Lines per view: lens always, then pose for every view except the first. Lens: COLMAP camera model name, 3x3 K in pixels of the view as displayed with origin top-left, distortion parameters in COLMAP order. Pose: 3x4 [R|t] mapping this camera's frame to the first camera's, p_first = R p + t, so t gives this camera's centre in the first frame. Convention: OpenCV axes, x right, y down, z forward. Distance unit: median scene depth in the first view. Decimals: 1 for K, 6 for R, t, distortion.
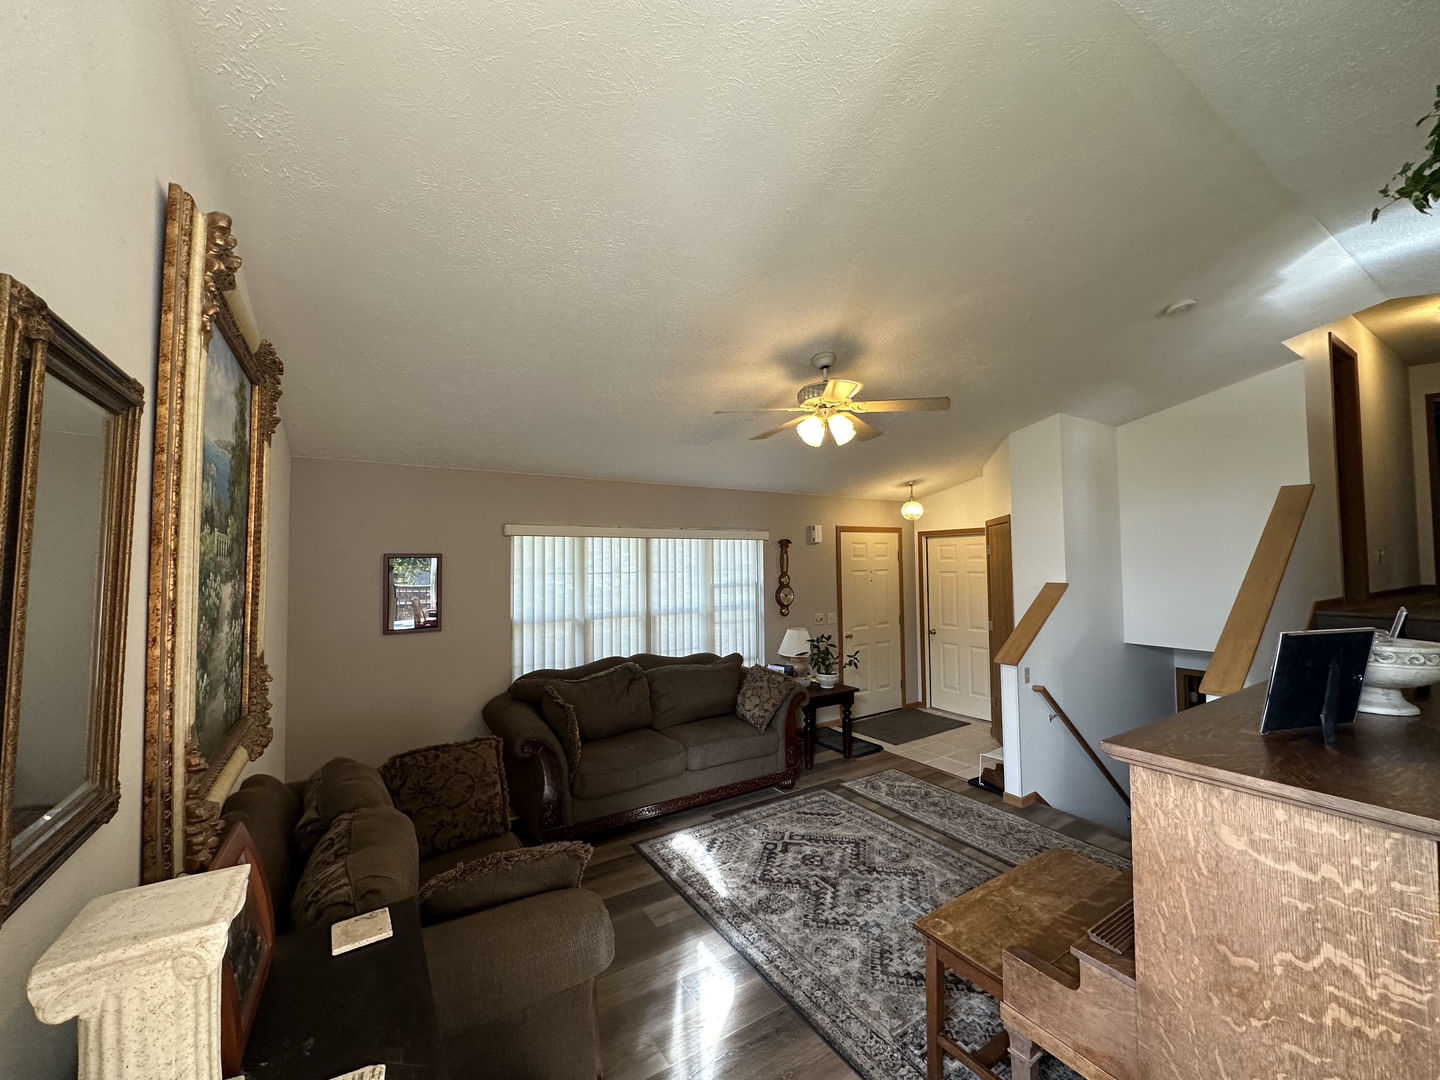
lens RADIAL K [[578.8, 0, 715.6], [0, 578.8, 533.0], [0, 0, 1]] dist [0.000341, 0.000000]
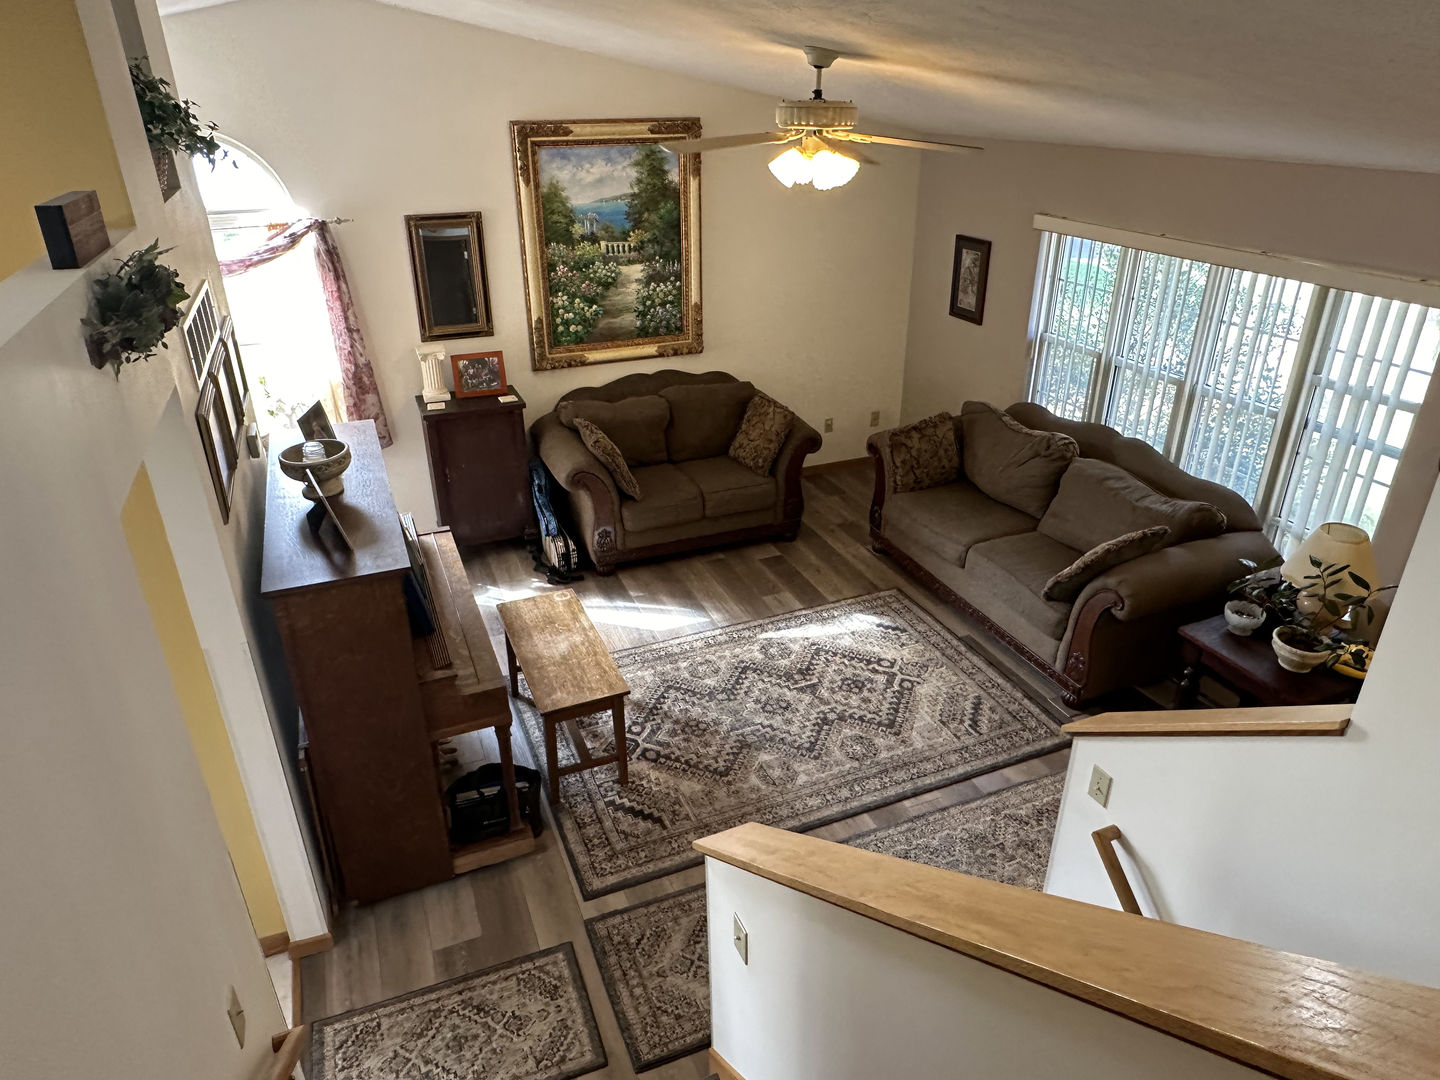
lens RADIAL K [[930.7, 0, 721.1], [0, 930.7, 539.0], [0, 0, 1]] dist [-0.002991, -0.000898]
pose [[-0.152799, 0.453232, -0.878199, 1.026162], [0.048691, 0.891007, 0.451371, -0.215443], [0.987057, 0.026208, -0.158213, 0.783257]]
